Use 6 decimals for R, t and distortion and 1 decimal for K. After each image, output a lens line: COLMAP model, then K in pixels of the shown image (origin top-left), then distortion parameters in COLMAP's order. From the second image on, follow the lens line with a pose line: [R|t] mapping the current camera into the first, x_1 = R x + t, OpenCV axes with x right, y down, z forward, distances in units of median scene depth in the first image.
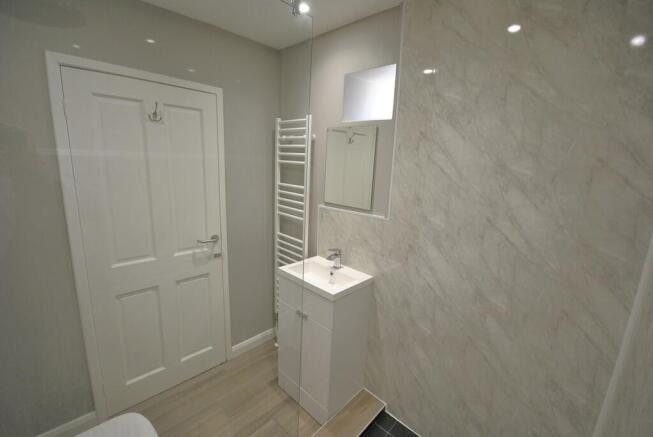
lens RADIAL K [[287.7, 0, 328.2], [0, 287.7, 220.1], [0, 0, 1]] dist [-0.005399, -0.000506]
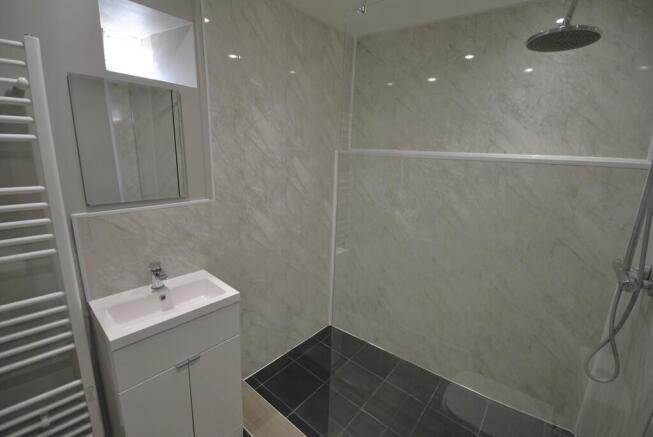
lens RADIAL K [[287.7, 0, 328.2], [0, 287.7, 220.1], [0, 0, 1]] dist [-0.005399, -0.000506]
pose [[-0.049194, -0.281503, 0.958299, -0.780251], [0.167105, 0.943617, 0.285768, -0.158603], [-0.984711, 0.174195, 0.000621, 0.695927]]
